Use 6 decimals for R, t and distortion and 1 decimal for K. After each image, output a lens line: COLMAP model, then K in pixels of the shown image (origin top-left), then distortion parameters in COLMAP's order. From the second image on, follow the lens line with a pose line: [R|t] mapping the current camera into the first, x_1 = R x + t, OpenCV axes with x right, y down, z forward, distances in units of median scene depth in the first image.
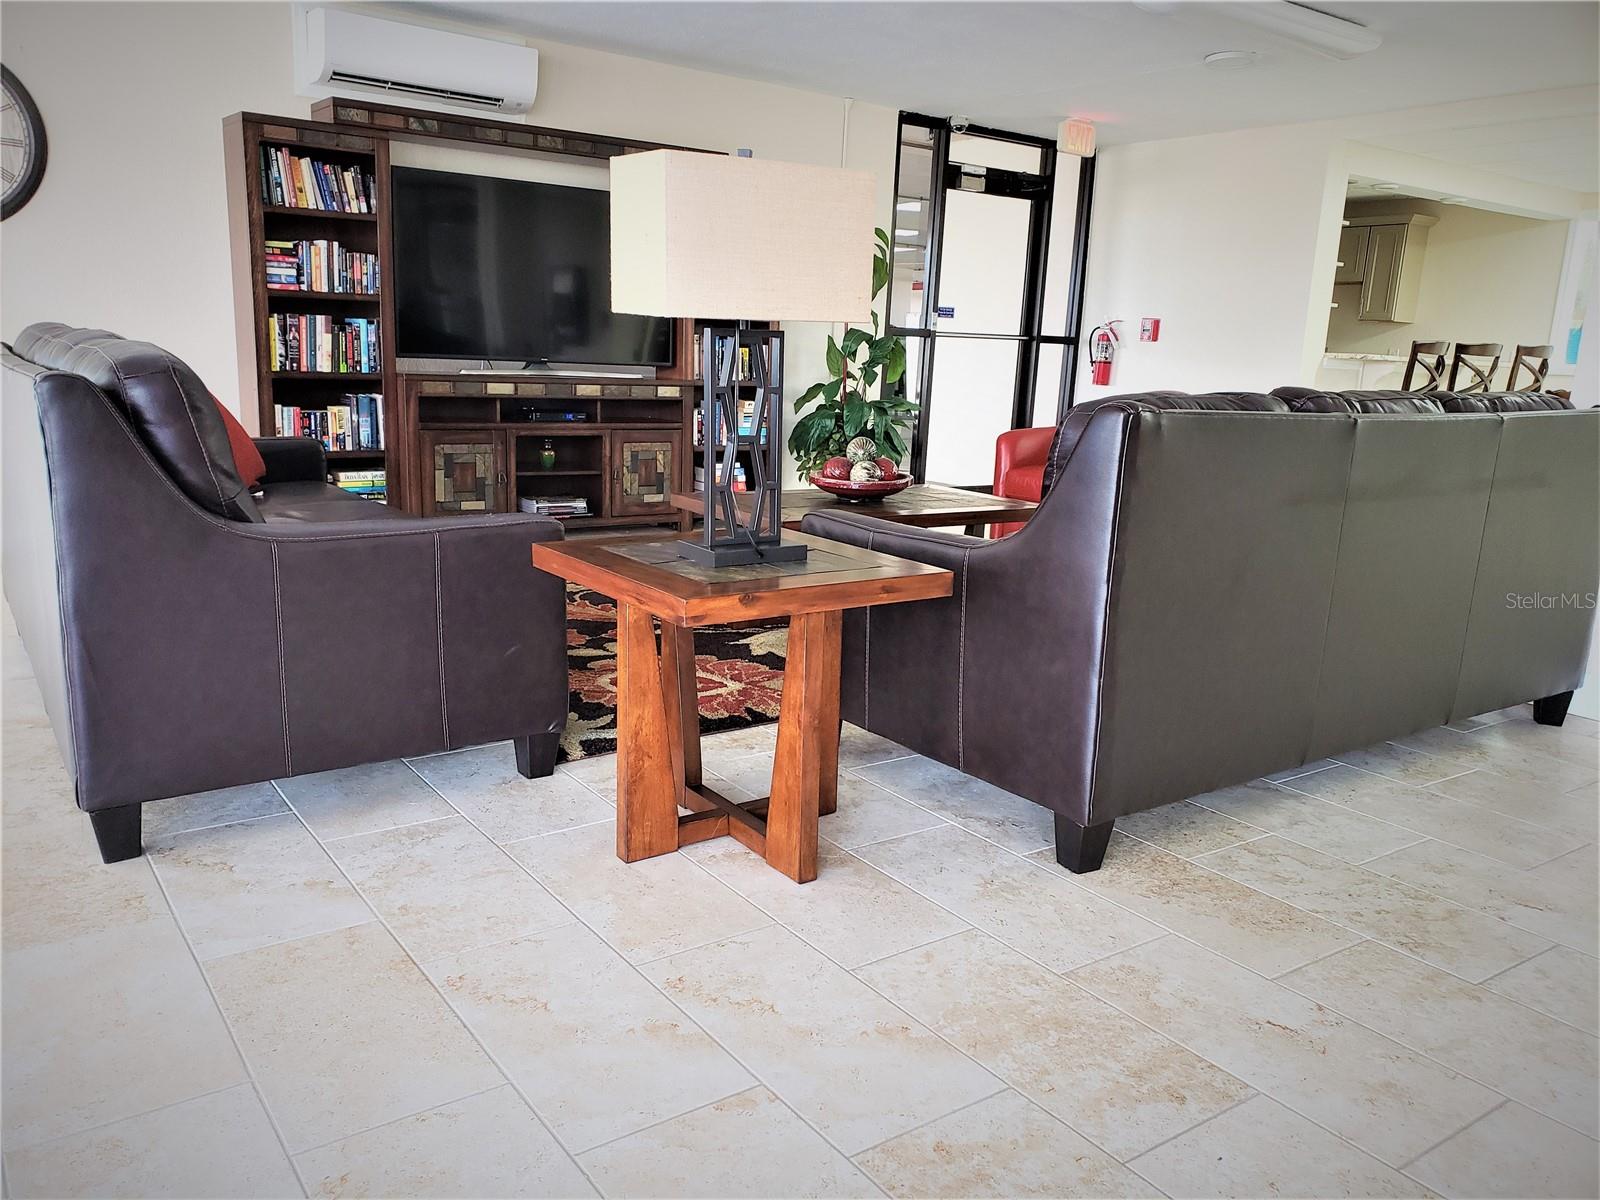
lens RADIAL K [[1233.7, 0, 809.5], [0, 1233.7, 608.2], [0, 0, 1]] dist [0.062347, -0.056586]
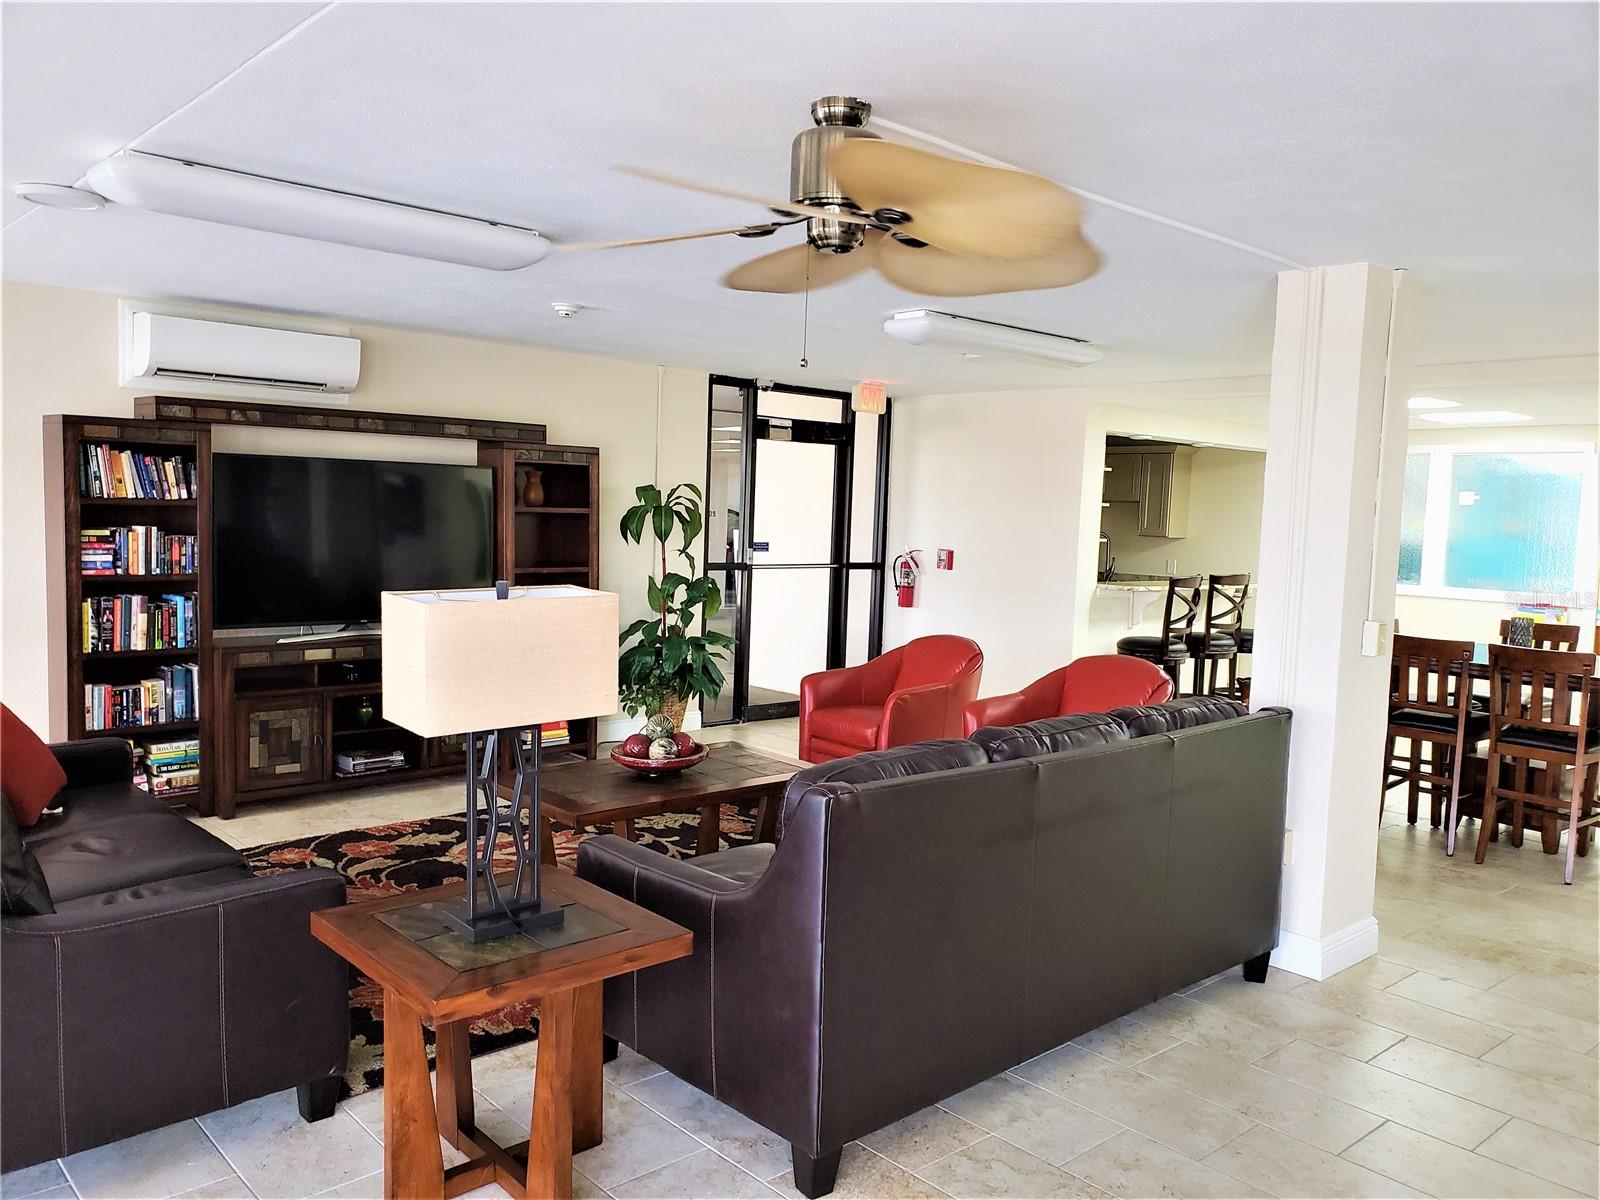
lens RADIAL K [[1233.7, 0, 811.4], [0, 1233.7, 602.3], [0, 0, 1]] dist [0.062347, -0.056586]
pose [[0.993493, -0.020046, 0.112113, 0.048137], [0.033614, 0.992147, -0.120477, -0.088074], [-0.108817, 0.123462, 0.986365, -0.082895]]
